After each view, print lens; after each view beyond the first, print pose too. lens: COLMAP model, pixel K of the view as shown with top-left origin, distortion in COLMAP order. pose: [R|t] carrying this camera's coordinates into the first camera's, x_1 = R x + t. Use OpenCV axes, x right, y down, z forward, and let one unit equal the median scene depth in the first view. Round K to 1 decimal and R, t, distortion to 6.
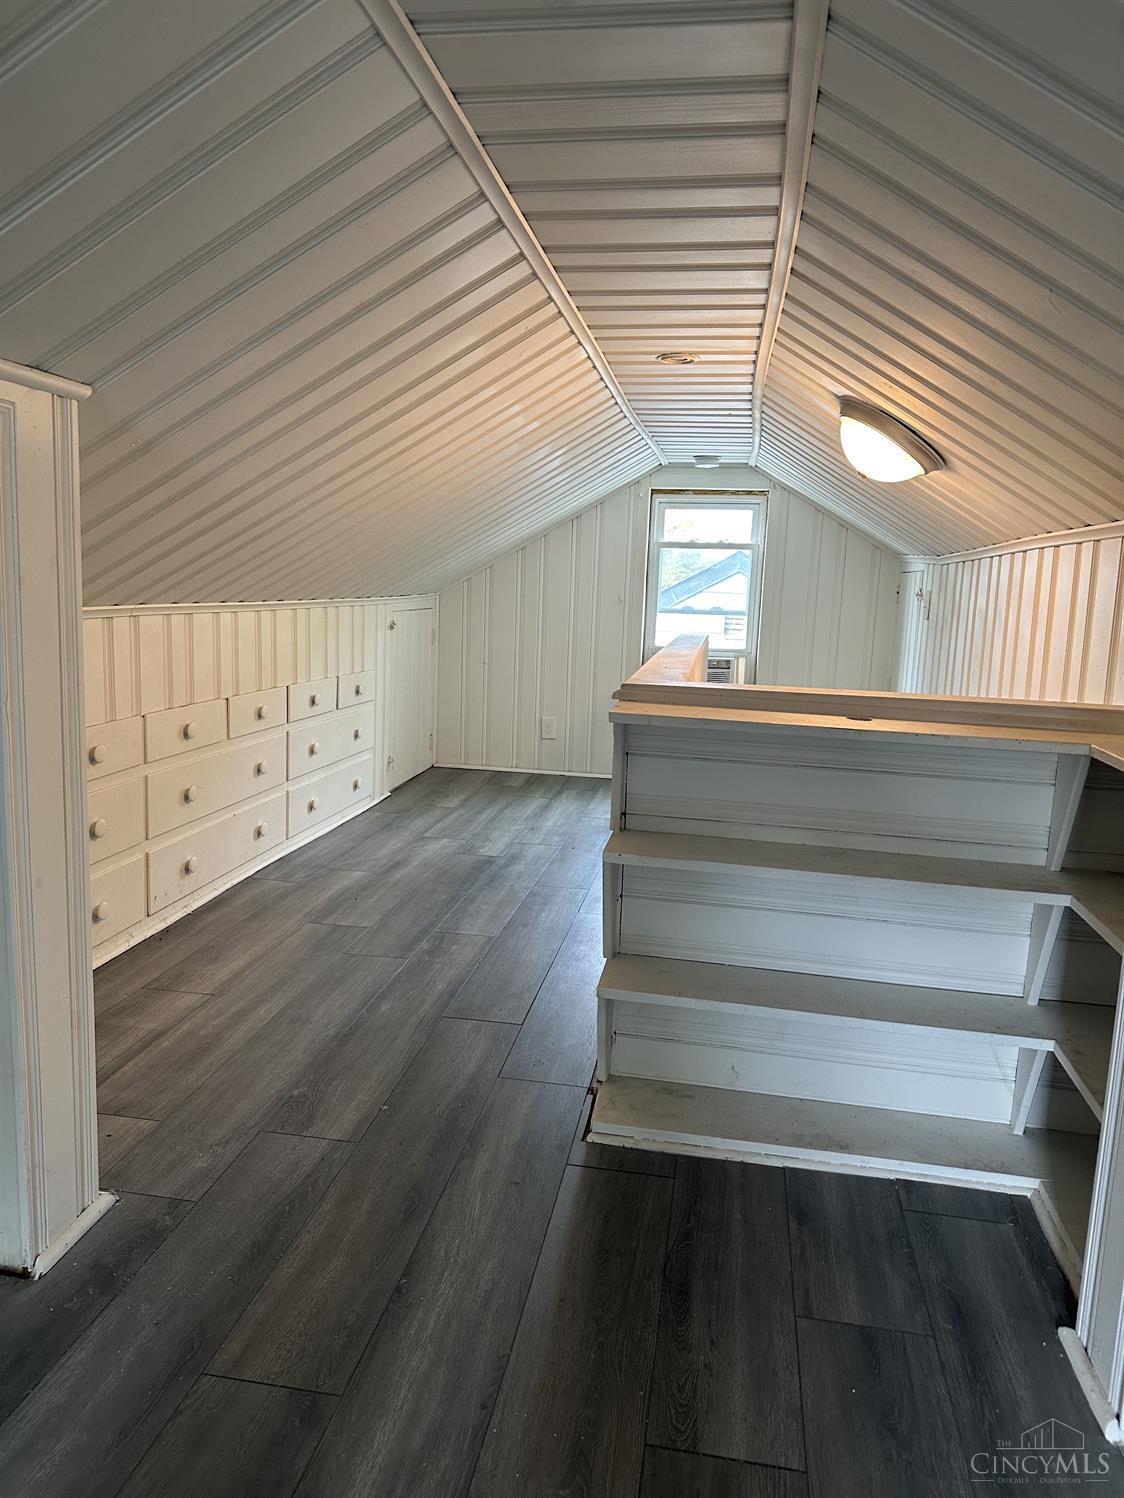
lens RADIAL K [[1033.7, 0, 556.9], [0, 1033.7, 755.1], [0, 0, 1]] dist [0.010131, -0.000549]
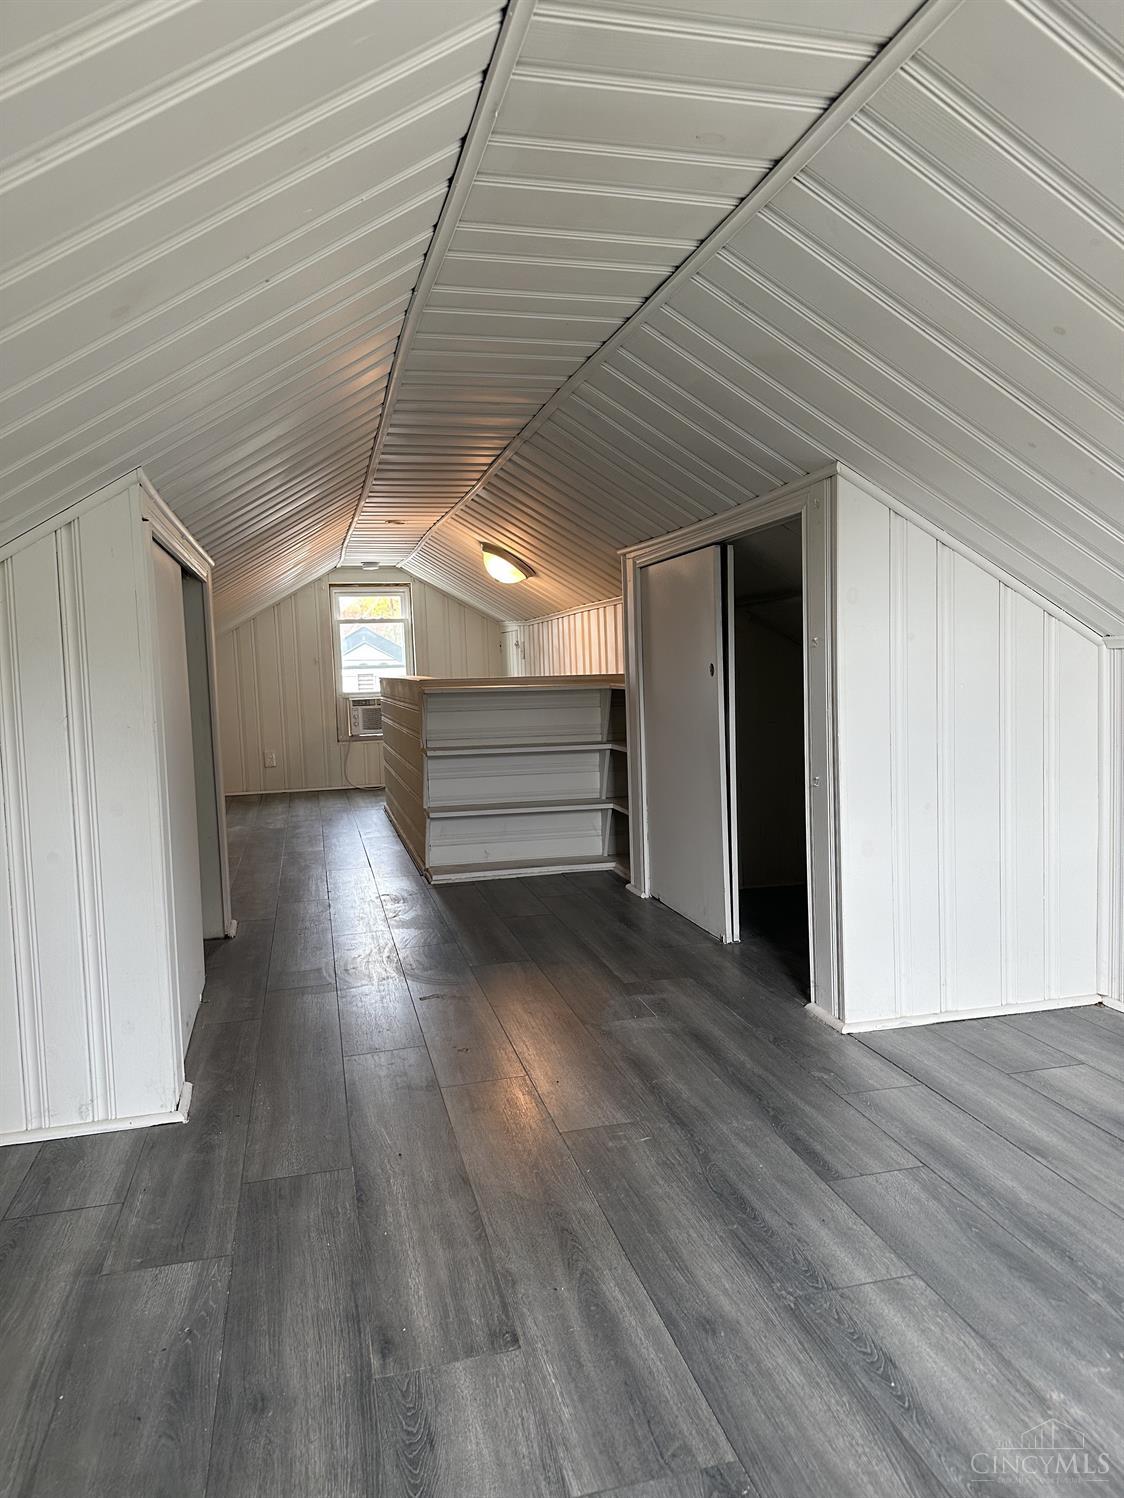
lens RADIAL K [[1033.7, 0, 564.8], [0, 1033.7, 746.3], [0, 0, 1]] dist [0.010131, -0.000549]
pose [[0.911524, -0.089288, 0.401437, -0.224492], [0.121645, 0.991004, -0.055794, 0.094018], [-0.392844, 0.099690, 0.914186, -0.456318]]
